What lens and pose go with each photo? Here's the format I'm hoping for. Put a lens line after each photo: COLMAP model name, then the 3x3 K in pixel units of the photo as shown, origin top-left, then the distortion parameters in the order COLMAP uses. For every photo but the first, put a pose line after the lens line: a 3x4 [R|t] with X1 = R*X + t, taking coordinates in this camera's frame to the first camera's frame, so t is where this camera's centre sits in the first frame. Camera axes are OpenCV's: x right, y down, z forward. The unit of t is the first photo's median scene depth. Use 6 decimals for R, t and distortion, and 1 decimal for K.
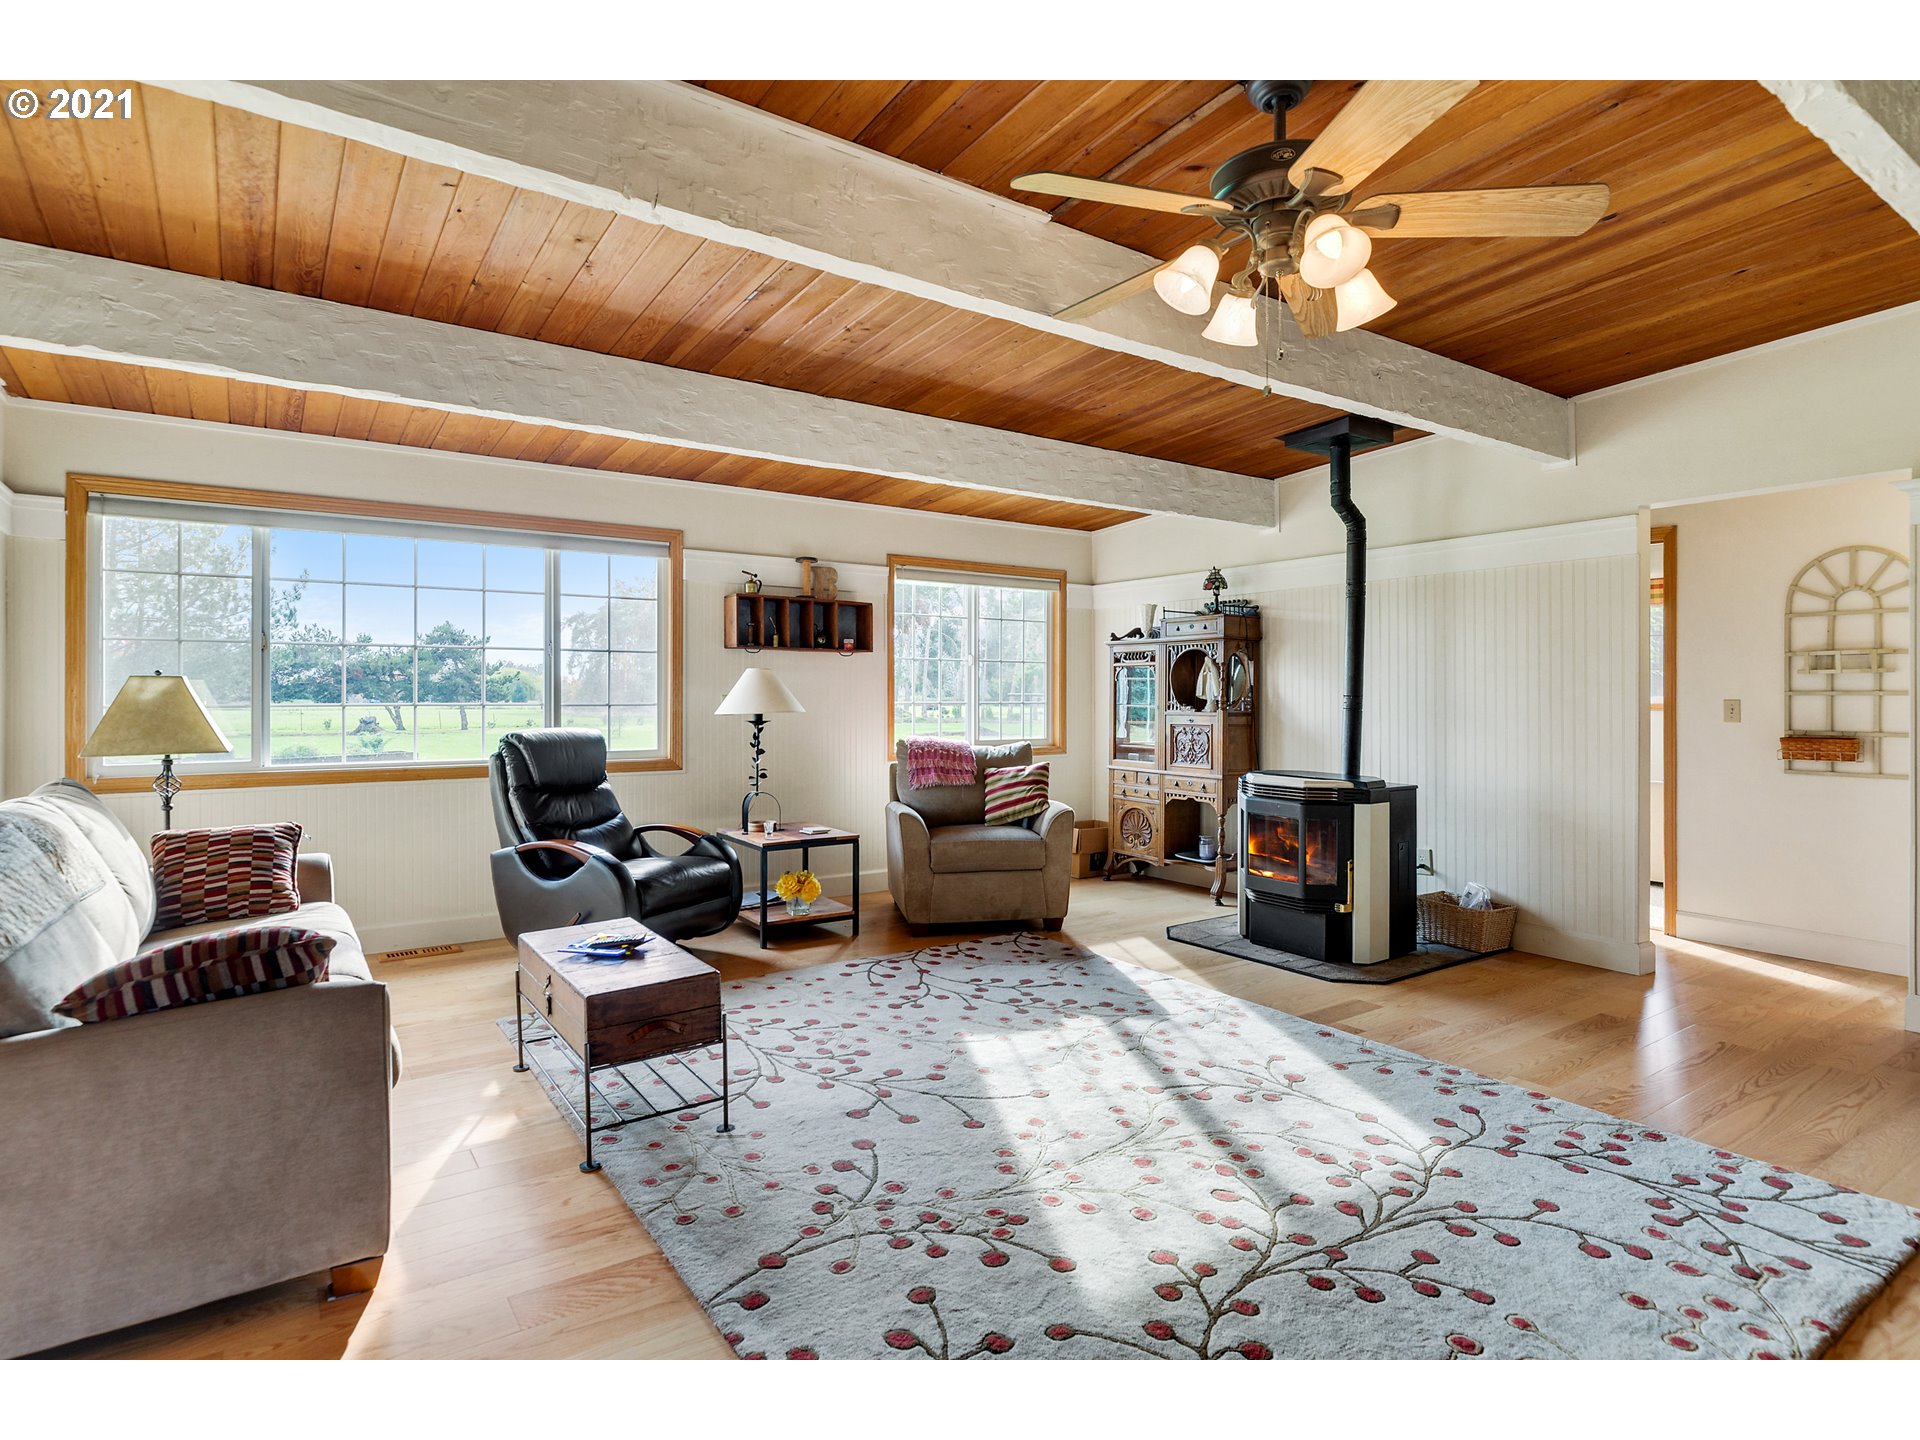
lens RADIAL K [[999.9, 0, 961.3], [0, 999.9, 703.7], [0, 0, 1]] dist [0.000854, 0.000133]
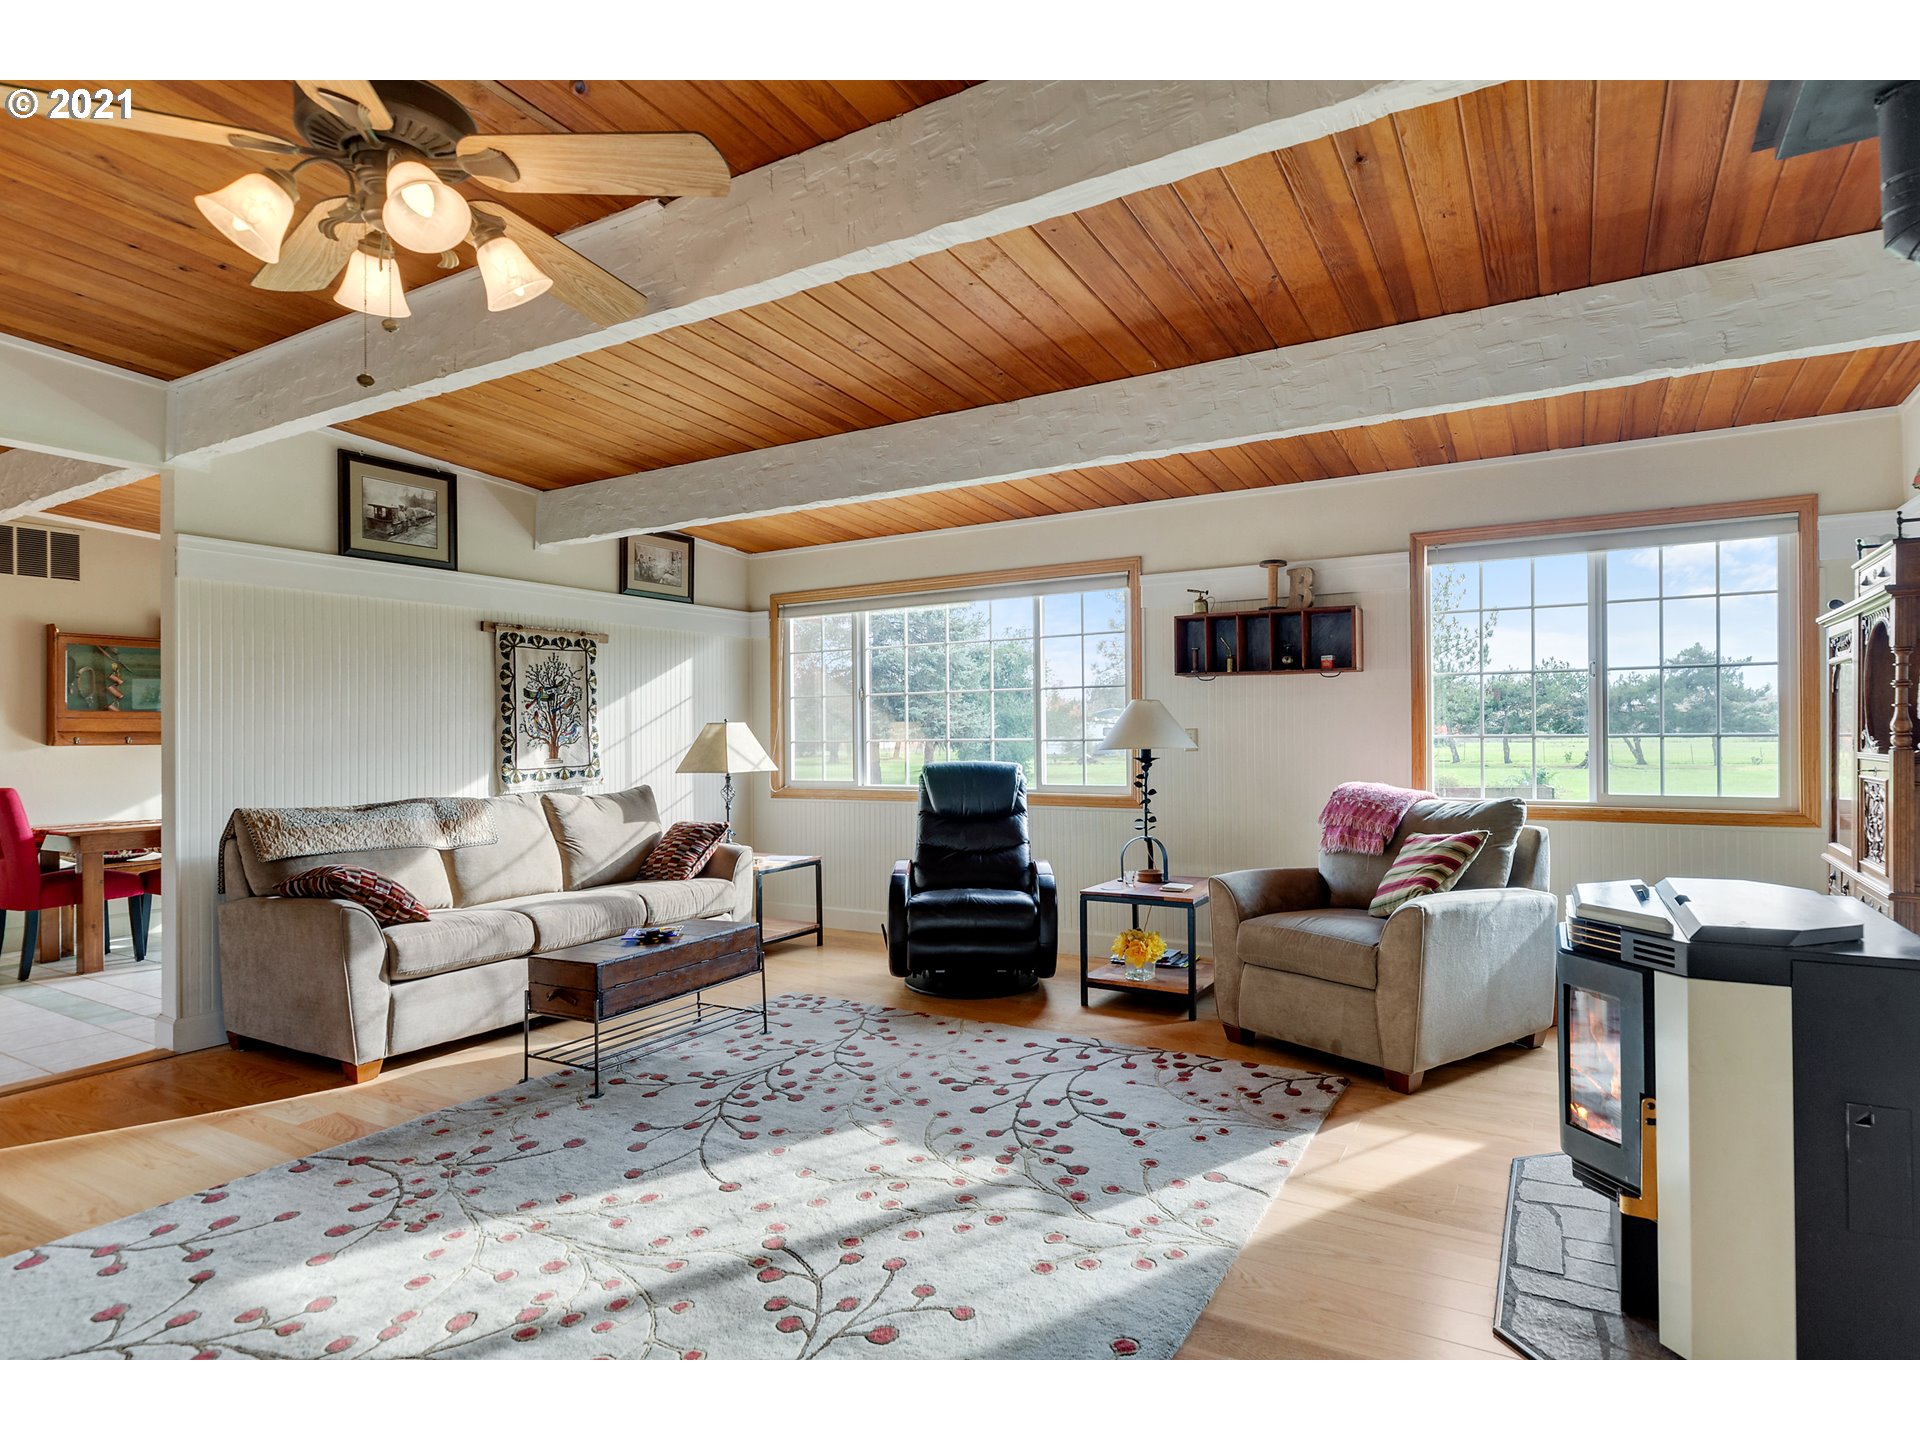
lens RADIAL K [[1027.2, 0, 971.2], [0, 1027.2, 736.1], [0, 0, 1]] dist [0.003839, 0.000664]
pose [[0.423810, -0.006197, -0.905730, 0.577513], [0.006214, 0.999973, -0.003934, 0.000147], [0.905730, -0.003961, 0.423837, 0.475357]]
